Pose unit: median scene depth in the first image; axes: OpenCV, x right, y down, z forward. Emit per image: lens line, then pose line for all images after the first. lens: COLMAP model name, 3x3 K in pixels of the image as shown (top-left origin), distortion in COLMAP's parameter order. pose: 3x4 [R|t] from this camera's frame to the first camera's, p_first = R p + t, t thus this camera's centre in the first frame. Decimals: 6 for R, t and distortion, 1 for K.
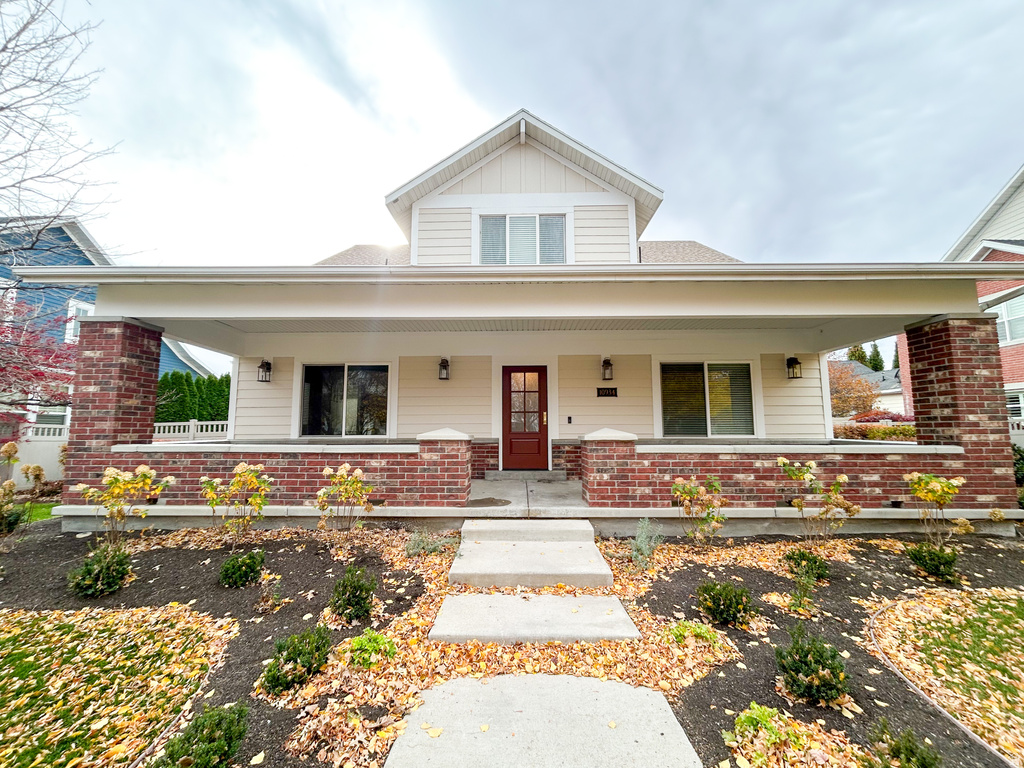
lens RADIAL K [[423.6, 0, 515.7], [0, 423.6, 380.0], [0, 0, 1]] dist [0.007640, -0.000084]
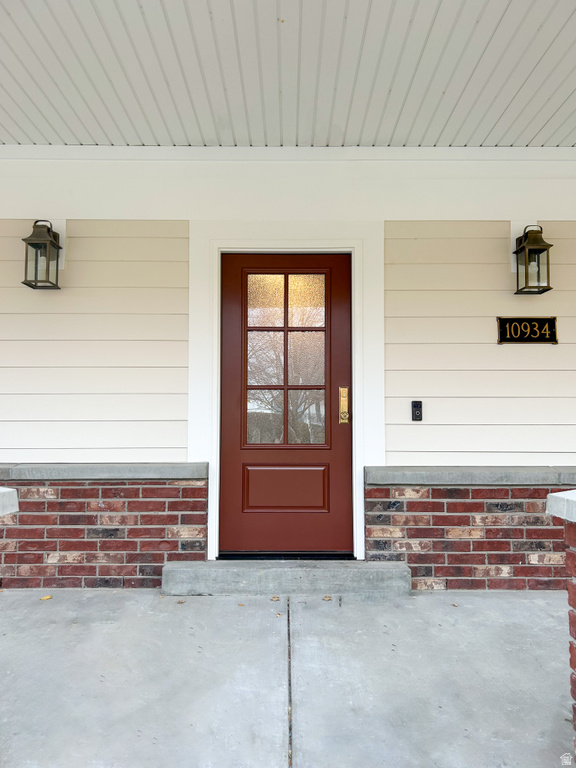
lens RADIAL K [[586.3, 0, 288.4], [0, 586.3, 380.5], [0, 0, 1]] dist [0.005320, 0.000610]
pose [[0.999929, 0.005122, 0.010757, 0.018767], [-0.005915, 0.997161, 0.075070, 0.036123], [-0.010342, -0.075128, 0.997120, 0.538759]]
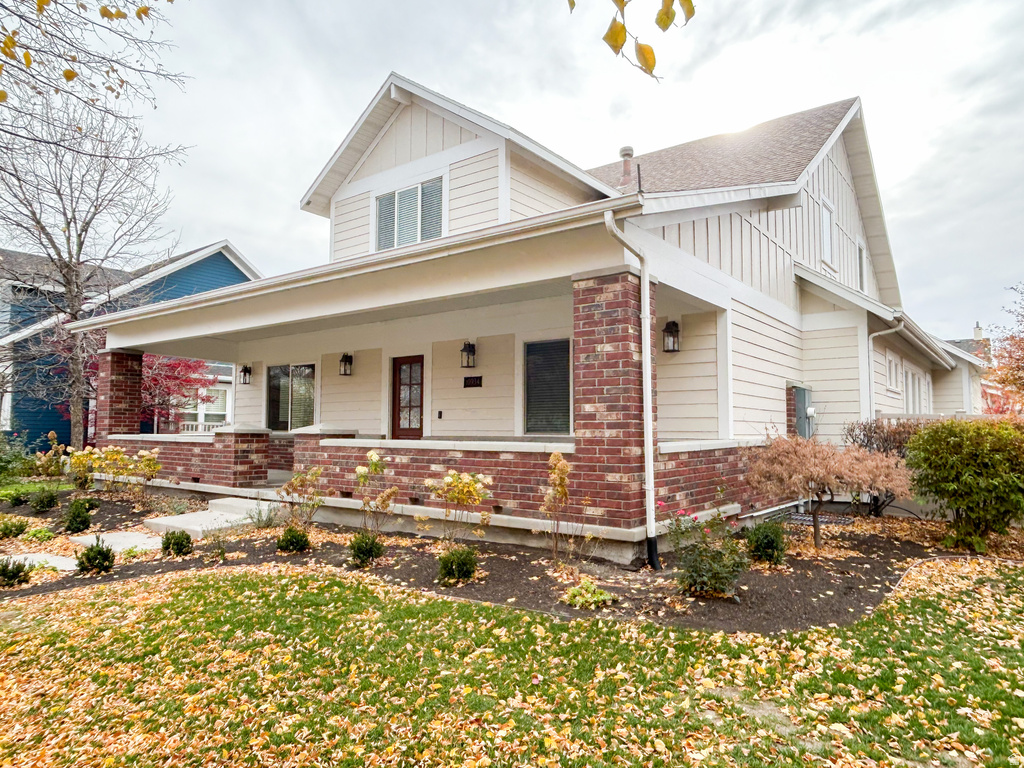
lens RADIAL K [[659.5, 0, 514.9], [0, 659.5, 385.4], [0, 0, 1]] dist [0.040211, -0.000731]
pose [[0.801490, -0.035103, -0.596977, 1.106793], [0.066133, 0.997355, 0.030144, 0.001603], [0.594340, -0.063640, 0.801692, -0.022733]]
